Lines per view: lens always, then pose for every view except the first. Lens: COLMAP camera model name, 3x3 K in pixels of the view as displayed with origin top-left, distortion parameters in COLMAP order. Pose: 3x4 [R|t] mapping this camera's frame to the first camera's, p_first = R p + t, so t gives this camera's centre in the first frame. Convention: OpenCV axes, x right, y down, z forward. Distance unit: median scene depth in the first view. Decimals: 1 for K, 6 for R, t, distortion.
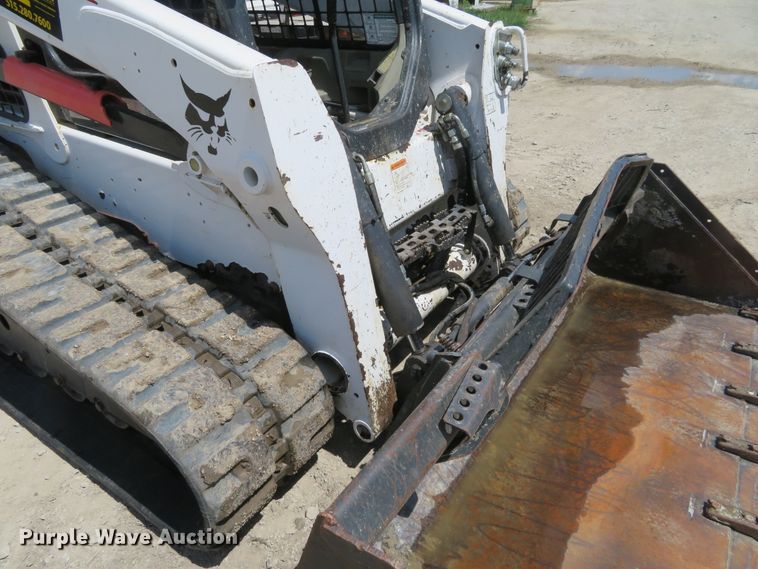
lens RADIAL K [[549.8, 0, 378.4], [0, 549.8, 284.2], [0, 0, 1]] dist [-0.007486, 0.008409]
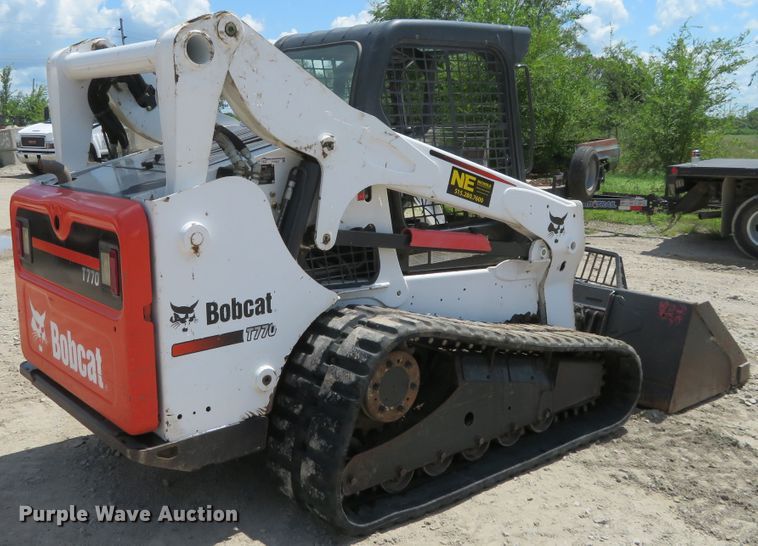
lens RADIAL K [[785.4, 0, 345.1], [0, 785.4, 249.7], [0, 0, 1]] dist [-0.005819, 0.000000]
pose [[0.293801, -0.134181, 0.946402, -2.410495], [0.469470, 0.882709, -0.020592, -0.370425], [-0.832634, 0.450357, 0.322335, 0.473506]]
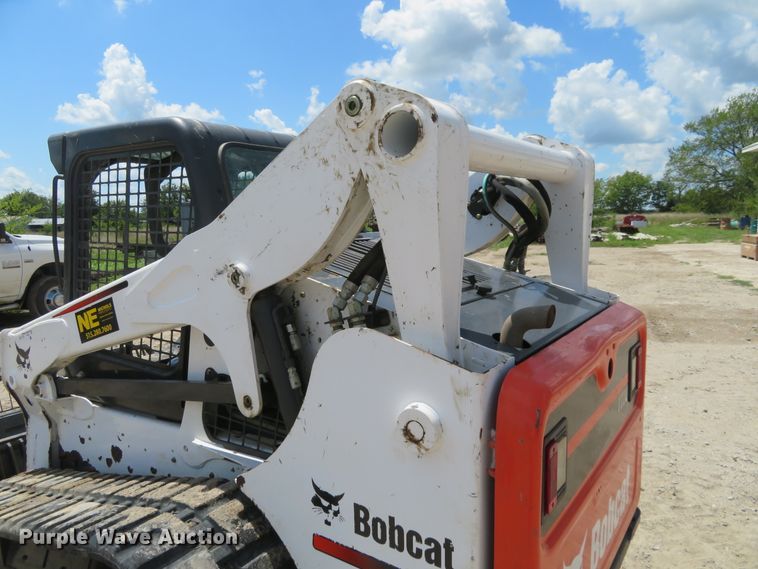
lens RADIAL K [[549.8, 0, 382.8], [0, 549.8, 281.3], [0, 0, 1]] dist [-0.007486, 0.008409]
pose [[0.999801, 0.016818, -0.010744, -1.079428], [-0.019617, 0.927133, -0.374219, -0.434432], [0.003667, 0.374355, 0.927278, 0.440659]]
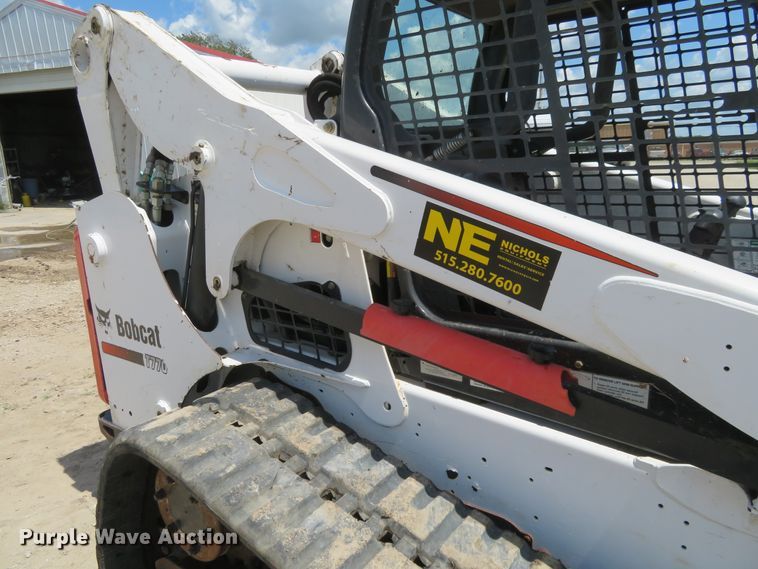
lens RADIAL K [[549.8, 0, 377.5], [0, 549.8, 281.0], [0, 0, 1]] dist [-0.007486, 0.008409]
pose [[0.999222, -0.002522, -0.039358, -0.580908], [-0.008694, 0.959317, -0.282197, -0.204888], [0.038469, 0.282319, 0.958549, 0.205964]]
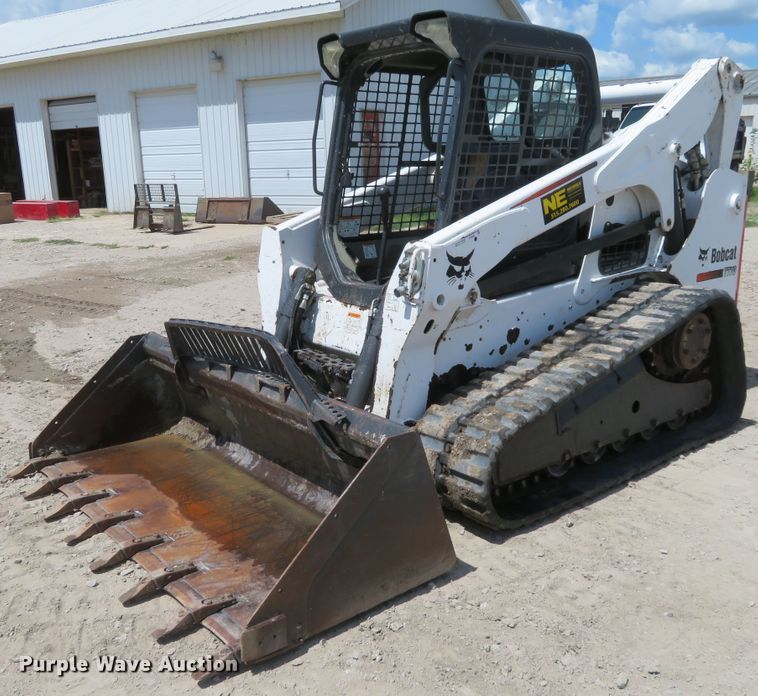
lens RADIAL K [[786.6, 0, 378.5], [0, 786.6, 348.0], [0, 0, 1]] dist [-0.022253, 0.000000]
pose [[0.279554, -0.198938, 0.939294, -3.584252], [0.470439, 0.881200, 0.046621, -0.742437], [-0.836981, 0.428847, 0.339931, 1.364412]]
